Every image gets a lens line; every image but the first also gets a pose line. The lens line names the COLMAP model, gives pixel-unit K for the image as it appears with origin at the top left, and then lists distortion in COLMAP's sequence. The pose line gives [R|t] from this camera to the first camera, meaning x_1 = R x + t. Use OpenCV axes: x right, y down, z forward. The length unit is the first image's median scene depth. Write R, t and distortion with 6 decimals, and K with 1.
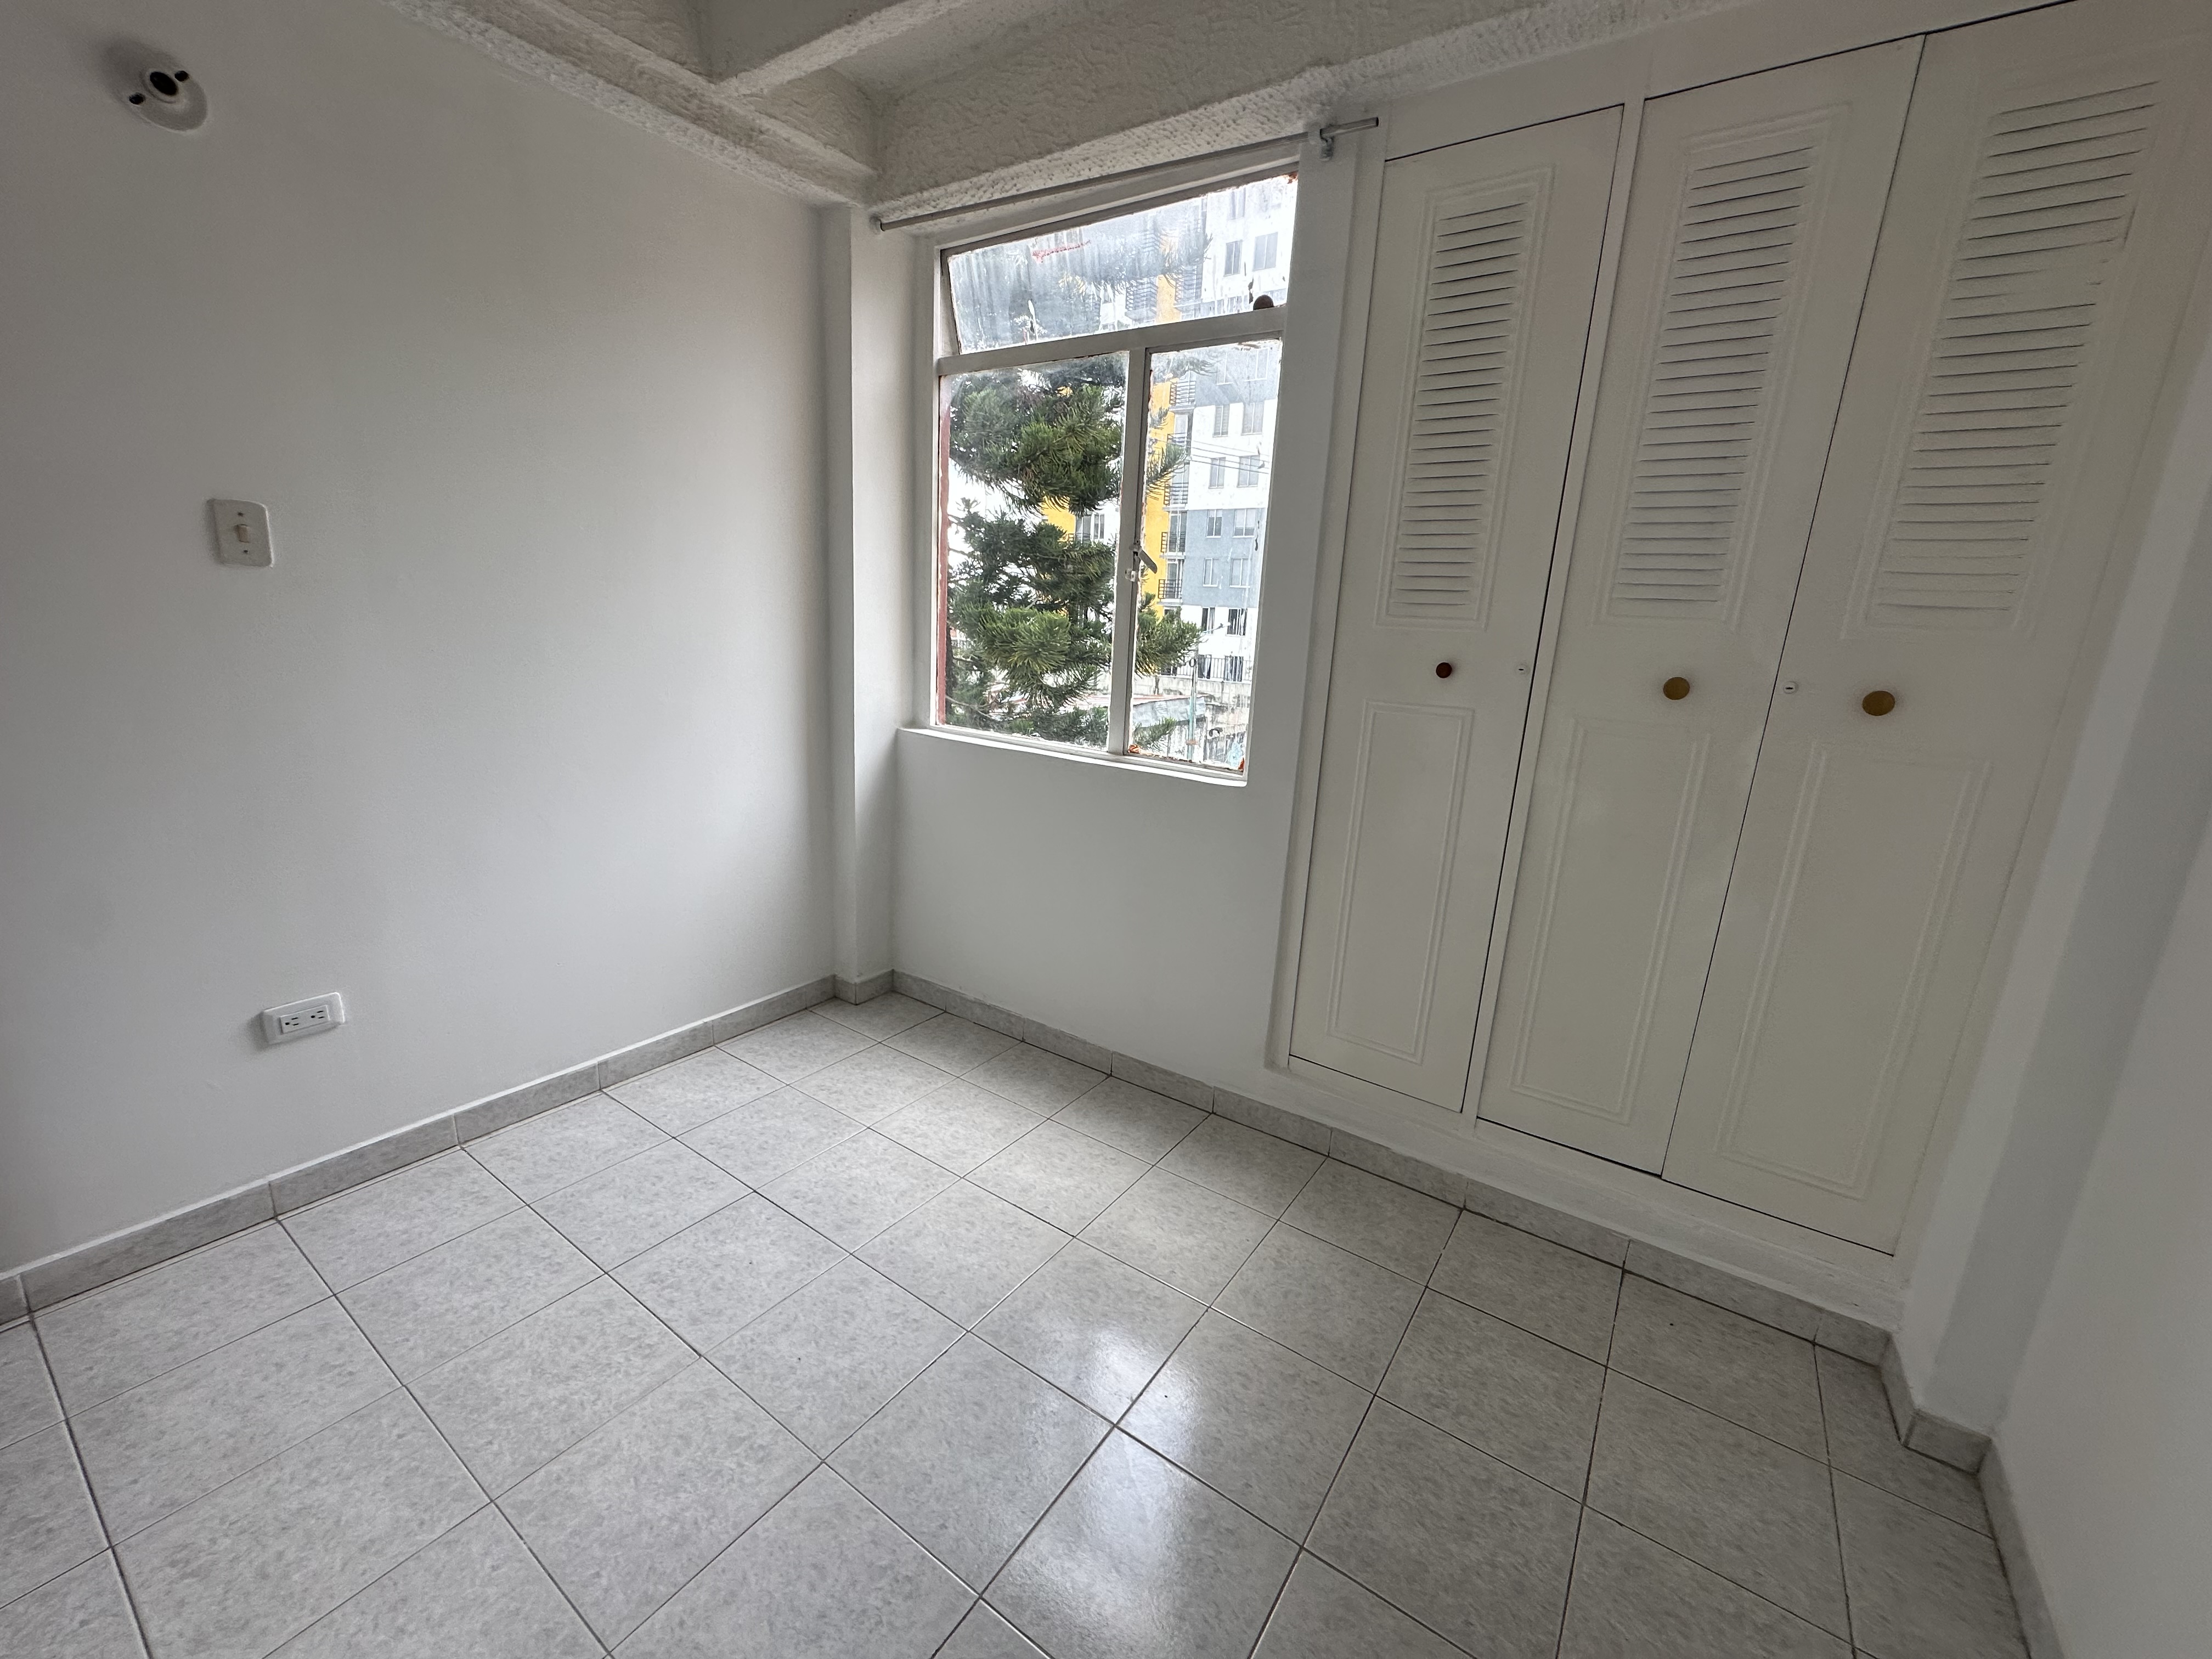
lens RADIAL K [[885.1, 0, 1099.9], [0, 885.1, 827.5], [0, 0, 1]] dist [0.000131, 0.000004]
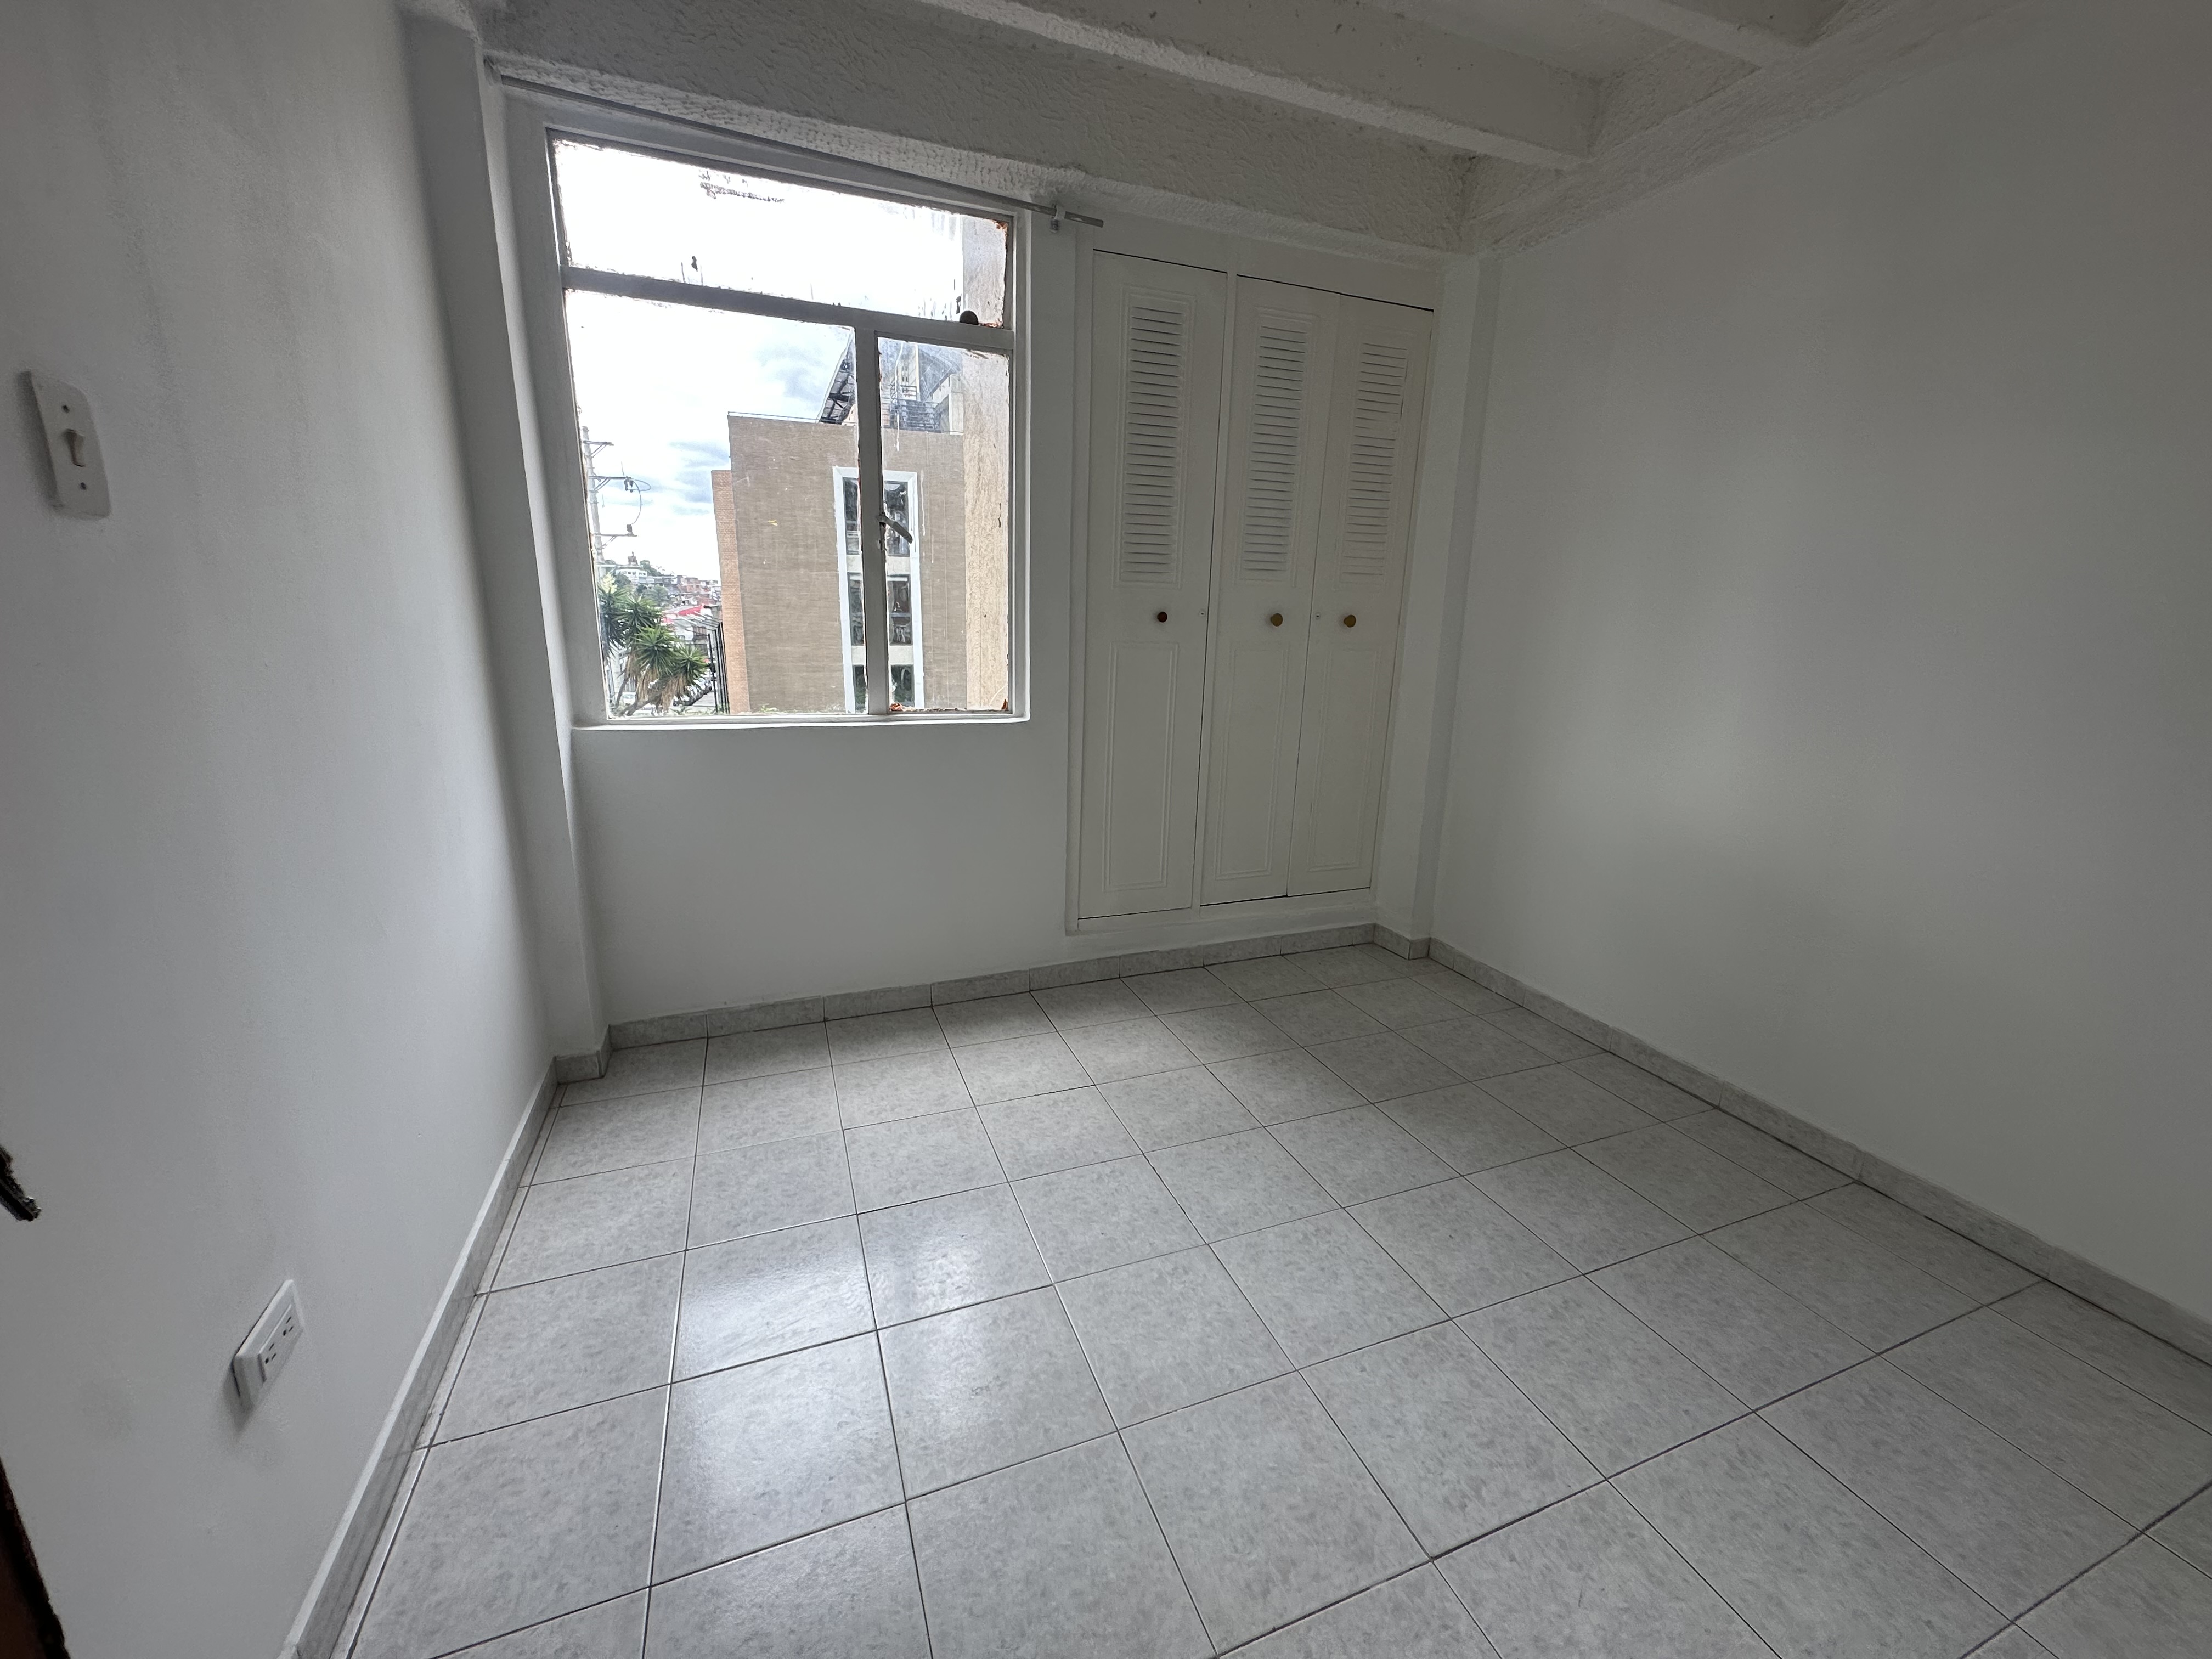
lens RADIAL K [[887.6, 0, 1106.2], [0, 887.6, 827.7], [0, 0, 1]] dist [-0.001311, -0.000267]
pose [[0.560938, -0.235897, 0.793537, -0.959416], [0.197863, 0.968965, 0.148181, -0.075606], [-0.803865, 0.073892, 0.590204, 0.225587]]
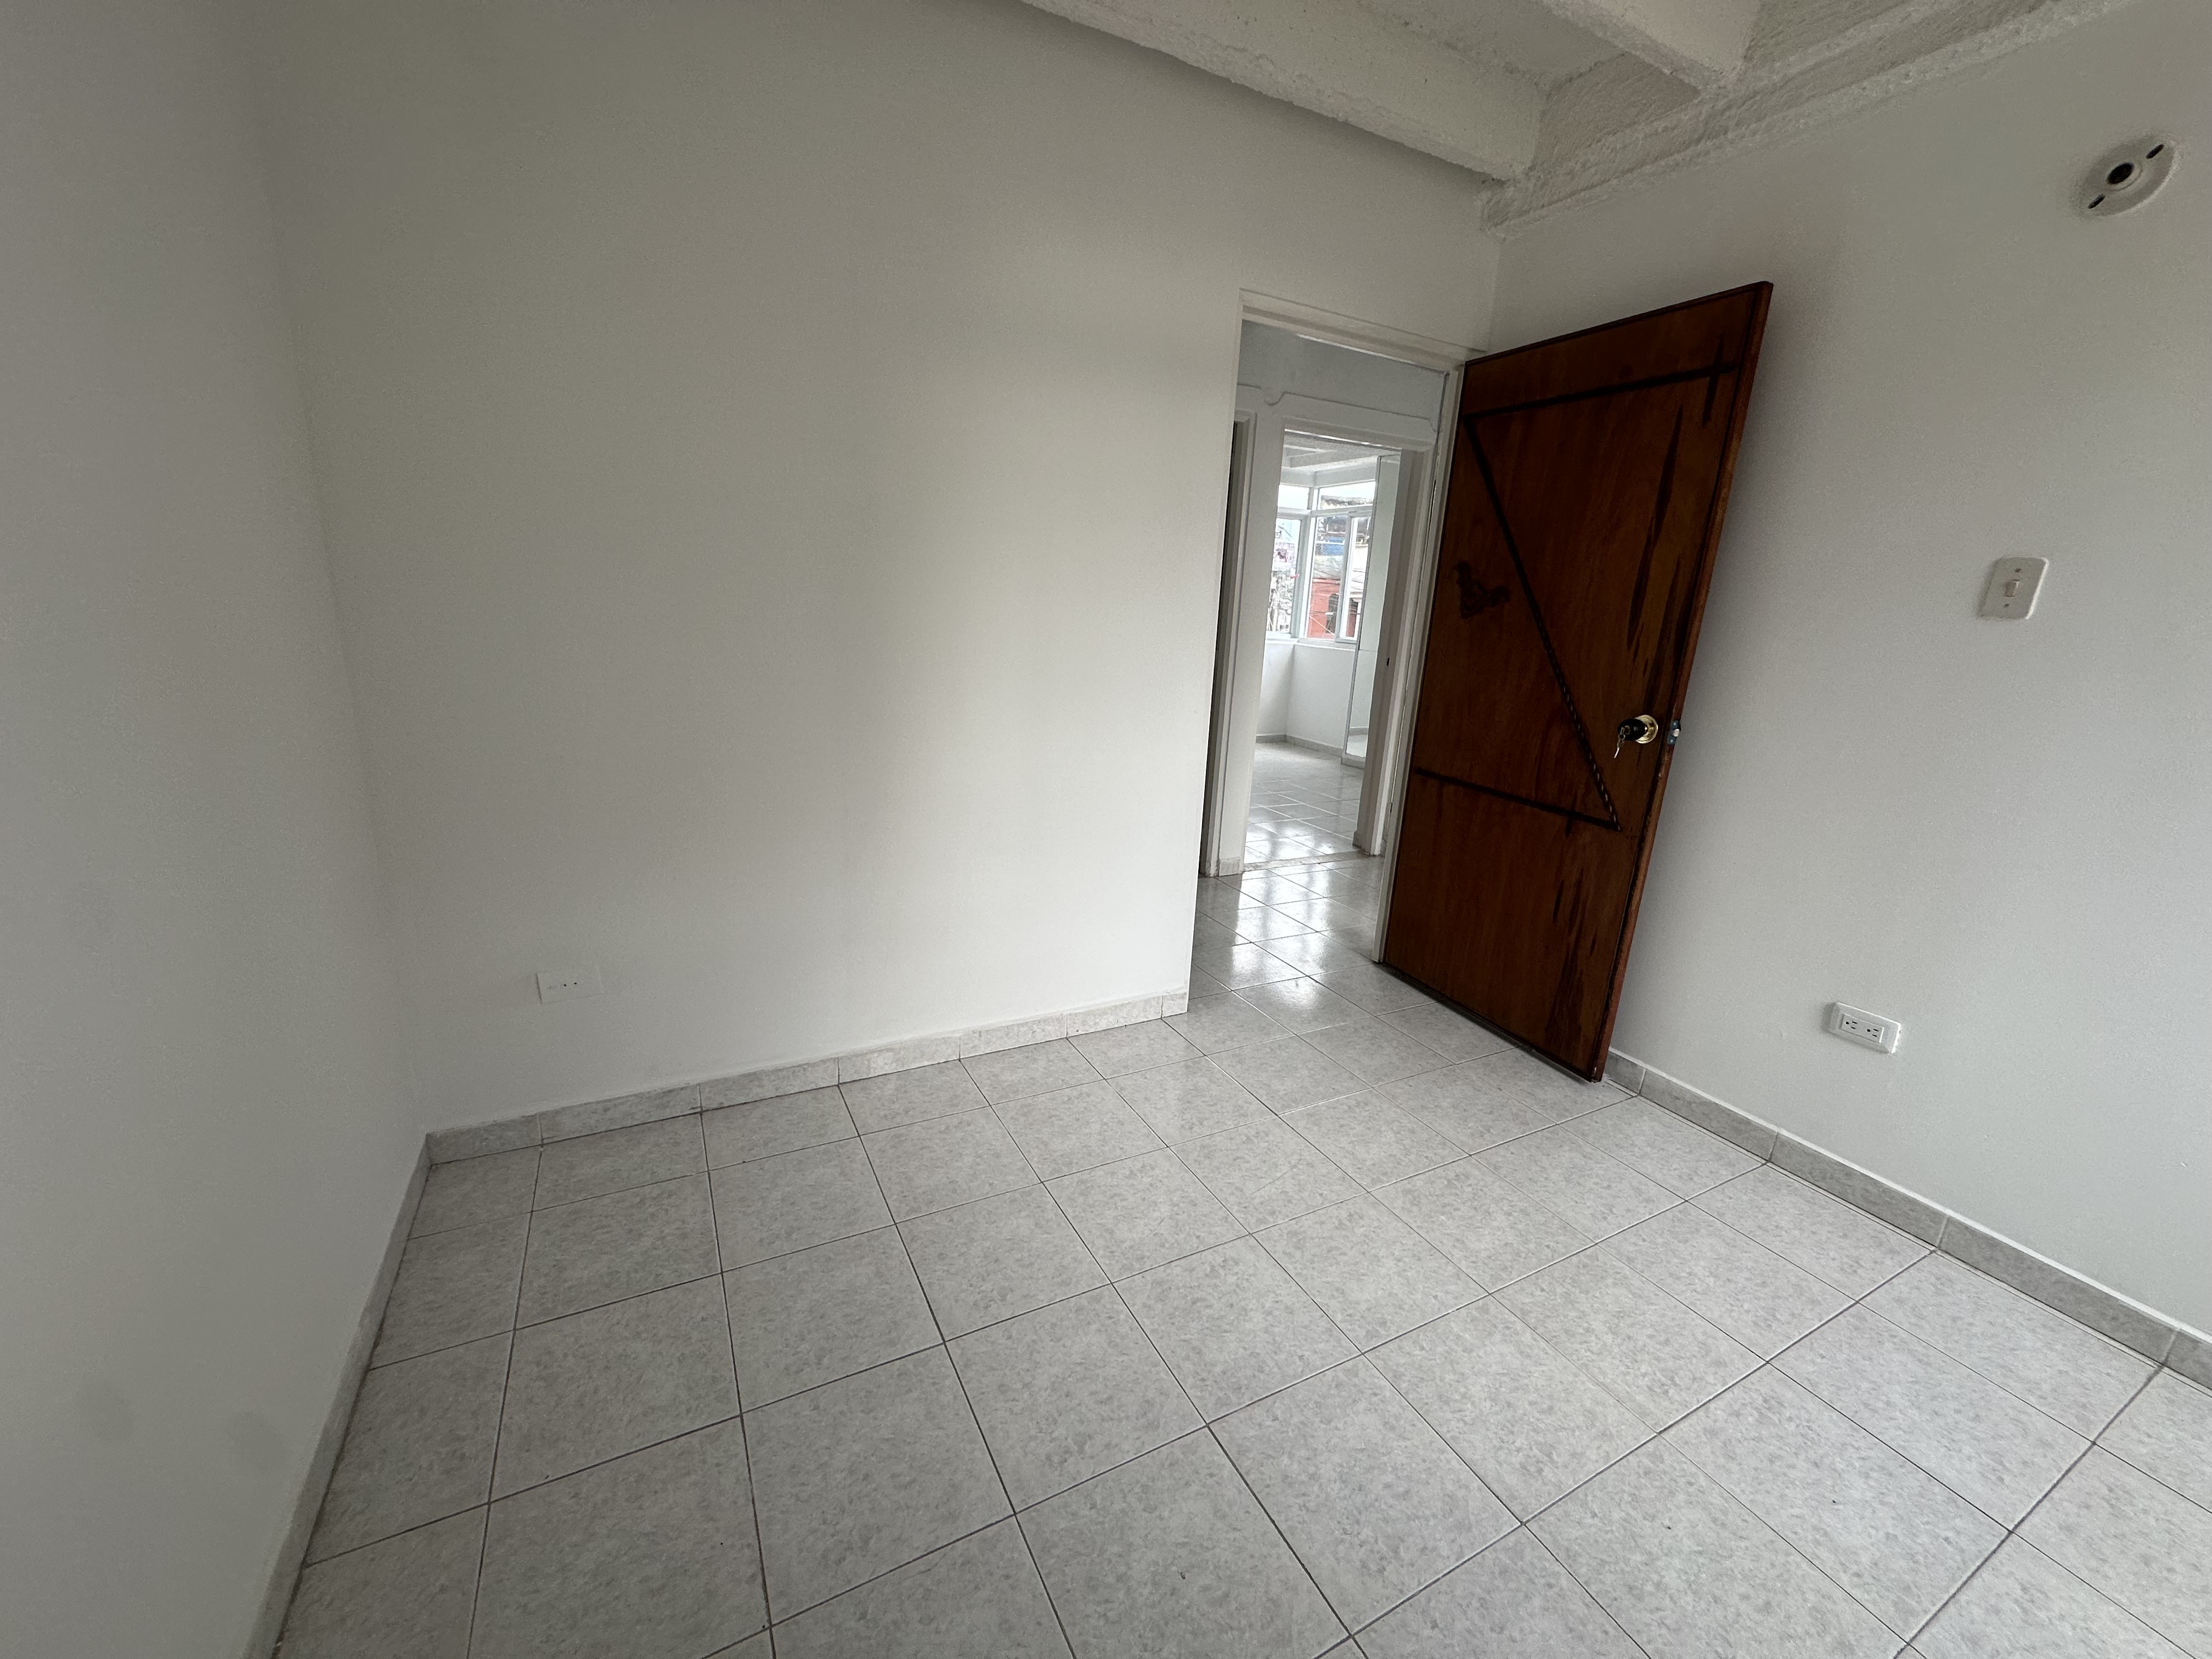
lens RADIAL K [[892.2, 0, 1117.4], [0, 892.2, 823.3], [0, 0, 1]] dist [0.002522, 0.000113]
pose [[-0.449142, 0.147163, -0.881257, 0.440820], [-0.280548, 0.913226, 0.295485, -0.081044], [0.848271, 0.379949, -0.368882, 0.525917]]
